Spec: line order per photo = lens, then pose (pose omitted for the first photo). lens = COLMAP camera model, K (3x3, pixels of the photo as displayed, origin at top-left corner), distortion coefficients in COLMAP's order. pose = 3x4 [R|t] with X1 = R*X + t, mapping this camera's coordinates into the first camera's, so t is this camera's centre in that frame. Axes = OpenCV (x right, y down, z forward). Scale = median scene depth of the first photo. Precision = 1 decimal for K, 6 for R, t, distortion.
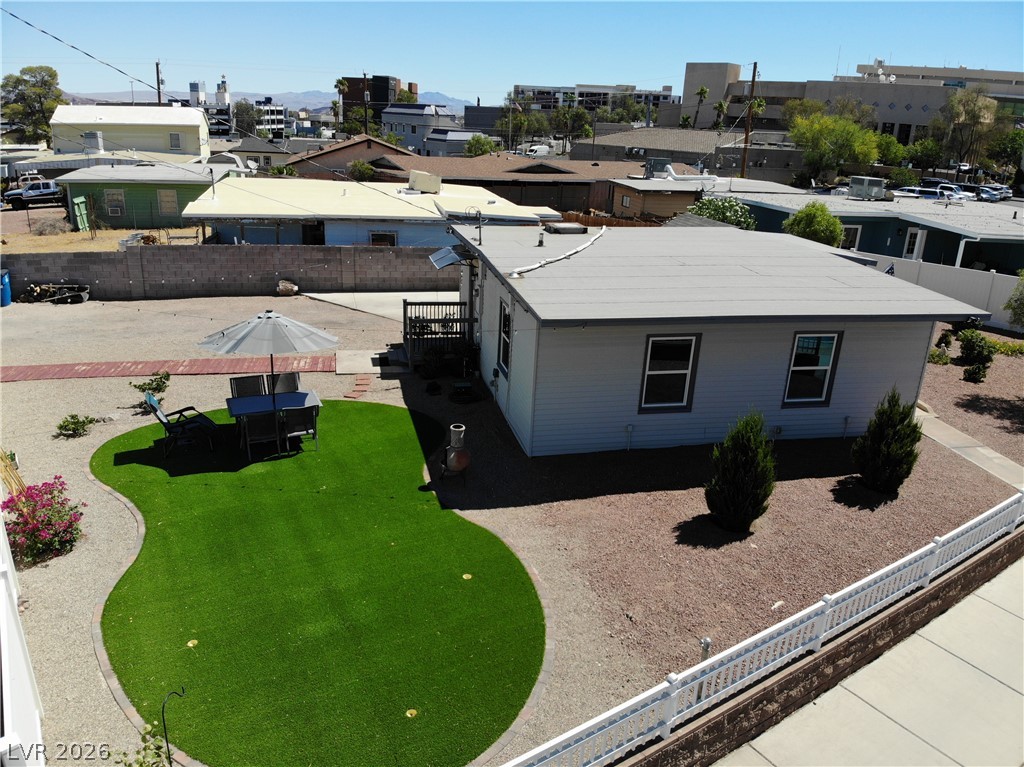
lens RADIAL K [[767.8, 0, 512.0], [0, 767.8, 383.5], [0, 0, 1]] dist [0.082229, -0.219669]
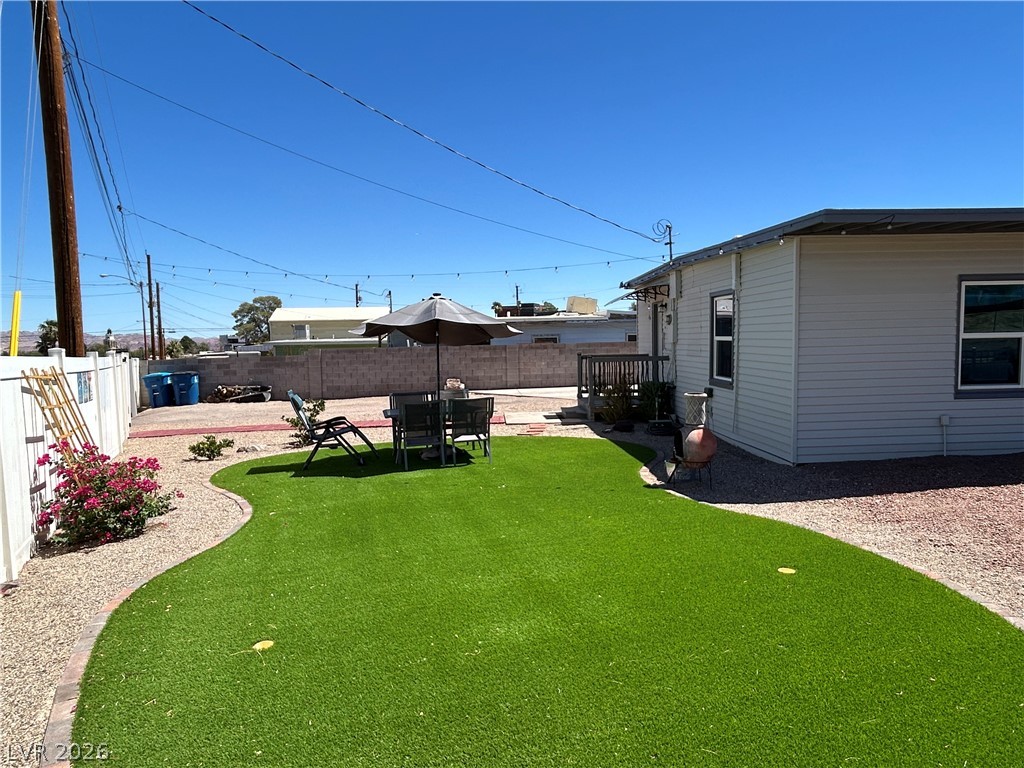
lens RADIAL K [[647.9, 0, 504.8], [0, 647.9, 385.4], [0, 0, 1]] dist [-0.003365, -0.000665]
pose [[0.980060, -0.052113, -0.191746, -0.093480], [-0.002351, 0.961886, -0.273441, 0.151837], [0.198687, 0.268439, 0.942584, 0.315643]]
